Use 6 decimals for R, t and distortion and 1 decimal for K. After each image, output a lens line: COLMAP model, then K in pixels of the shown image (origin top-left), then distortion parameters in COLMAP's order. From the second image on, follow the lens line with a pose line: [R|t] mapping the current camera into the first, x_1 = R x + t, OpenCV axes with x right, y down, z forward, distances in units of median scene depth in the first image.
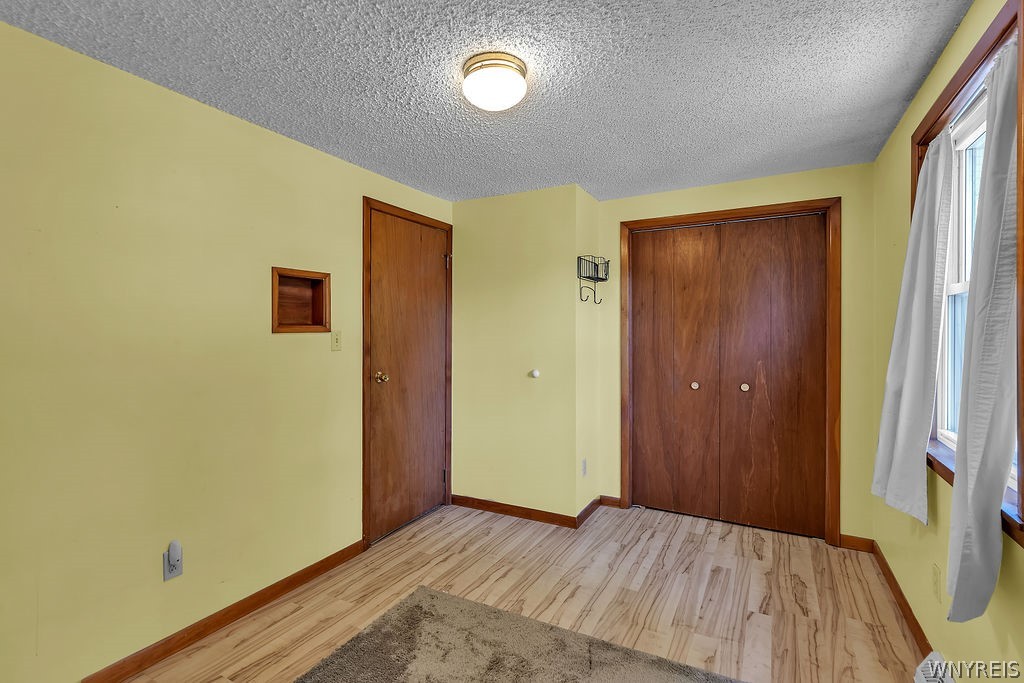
lens RADIAL K [[475.0, 0, 511.1], [0, 475.0, 335.7], [0, 0, 1]] dist [0.004337, -0.000324]
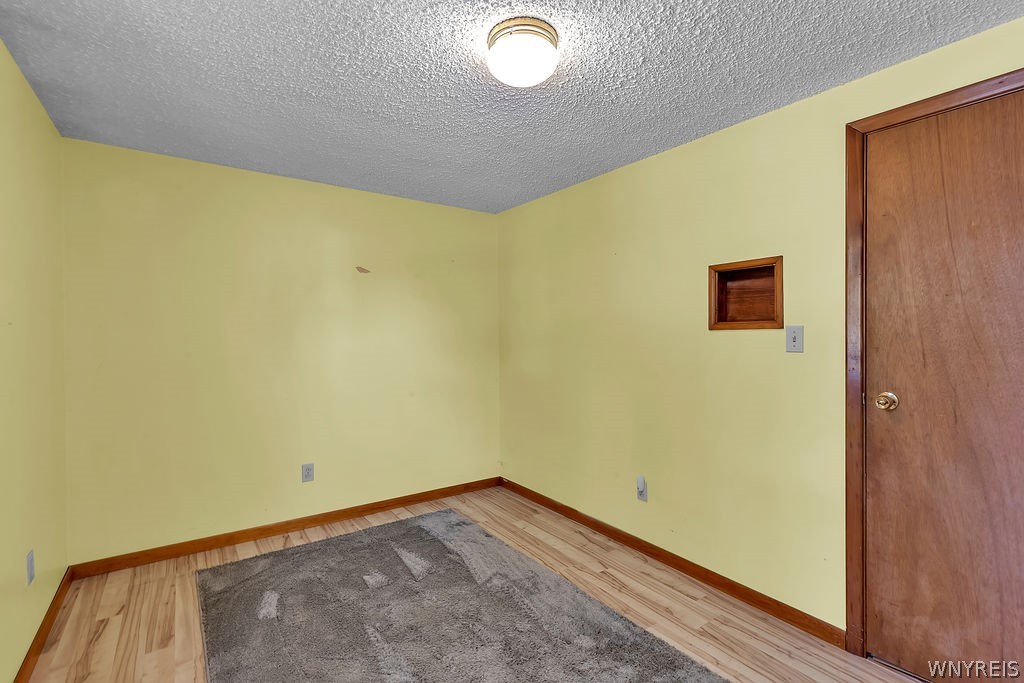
lens RADIAL K [[475.0, 0, 510.3], [0, 475.0, 338.0], [0, 0, 1]] dist [0.004337, -0.000324]
pose [[-0.439386, 0.021152, -0.898049, 0.561937], [0.002709, 0.999749, 0.022222, -0.010757], [0.898294, 0.007331, -0.439334, 0.960381]]
